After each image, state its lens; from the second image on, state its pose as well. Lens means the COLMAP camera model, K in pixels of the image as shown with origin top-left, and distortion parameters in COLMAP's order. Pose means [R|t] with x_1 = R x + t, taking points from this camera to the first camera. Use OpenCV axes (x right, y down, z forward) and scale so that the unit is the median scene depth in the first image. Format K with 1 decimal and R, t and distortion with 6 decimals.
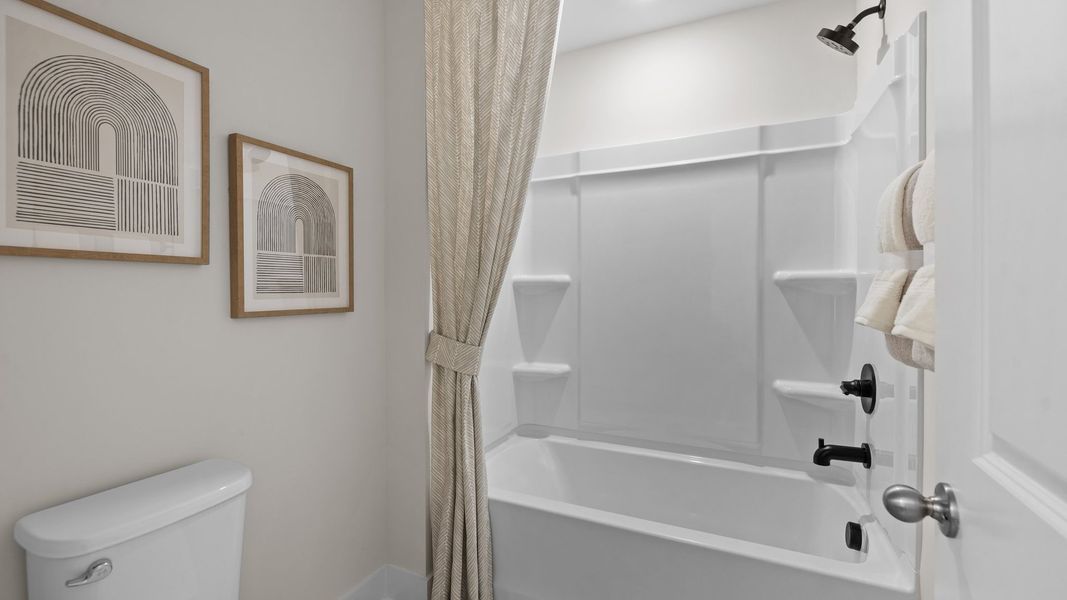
lens RADIAL K [[451.5, 0, 533.8], [0, 451.5, 295.1], [0, 0, 1]] dist [0.000854, 0.000023]
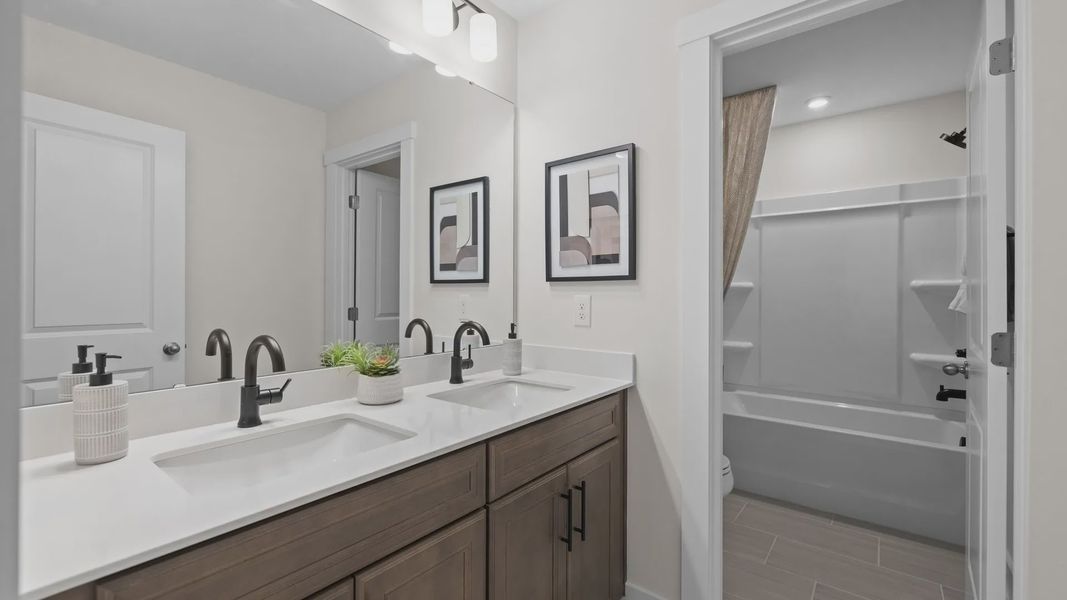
lens RADIAL K [[451.5, 0, 533.1], [0, 451.5, 295.9], [0, 0, 1]] dist [0.000854, 0.000023]
pose [[0.972377, 0.006958, -0.233314, -0.340022], [-0.007699, 0.999968, -0.002263, 0.010887], [0.233290, 0.003996, 0.972399, -0.758112]]
